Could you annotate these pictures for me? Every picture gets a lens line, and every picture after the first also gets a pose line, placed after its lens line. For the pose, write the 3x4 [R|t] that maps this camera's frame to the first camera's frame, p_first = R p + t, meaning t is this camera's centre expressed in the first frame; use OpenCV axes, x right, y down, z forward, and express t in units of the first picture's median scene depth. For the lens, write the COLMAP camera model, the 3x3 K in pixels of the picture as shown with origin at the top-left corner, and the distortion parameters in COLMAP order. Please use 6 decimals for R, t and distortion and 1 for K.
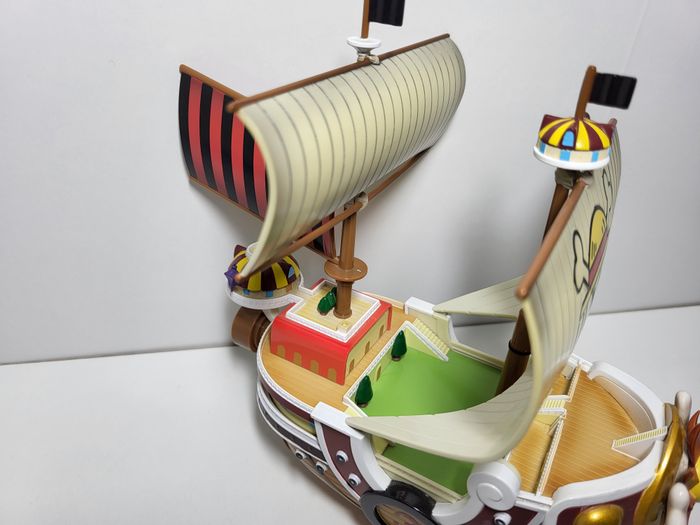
lens RADIAL K [[566.6, 0, 328.1], [0, 566.6, 262.1], [0, 0, 1]] dist [-0.006569, -0.003808]
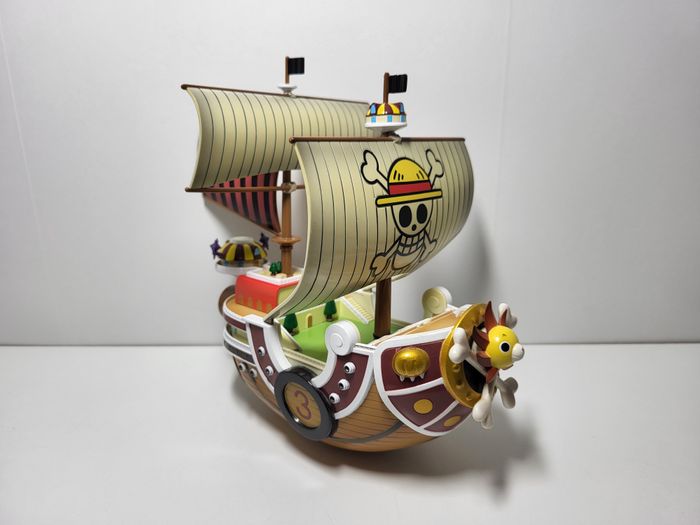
lens RADIAL K [[570.1, 0, 342.3], [0, 570.1, 262.2], [0, 0, 1]] dist [0.004238, 0.000576]
pose [[0.984937, 0.009273, -0.172664, 0.470108], [-0.066471, 0.942135, -0.328576, 0.594308], [0.159626, 0.335104, 0.928561, -0.357108]]
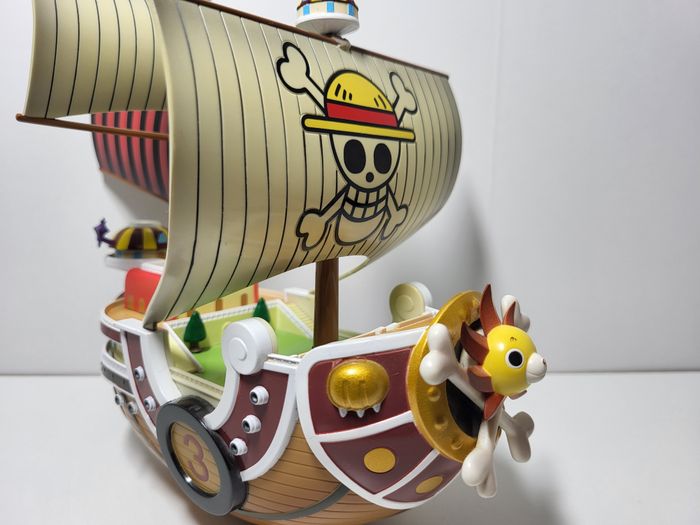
lens RADIAL K [[575.8, 0, 350.0], [0, 575.8, 262.5], [0, 0, 1]] dist [-0.012676, -0.003800]
pose [[0.989166, 0.000525, -0.146802, 0.502642], [-0.059962, 0.914218, -0.400761, 0.537747], [0.133999, 0.405222, 0.904345, 0.138330]]
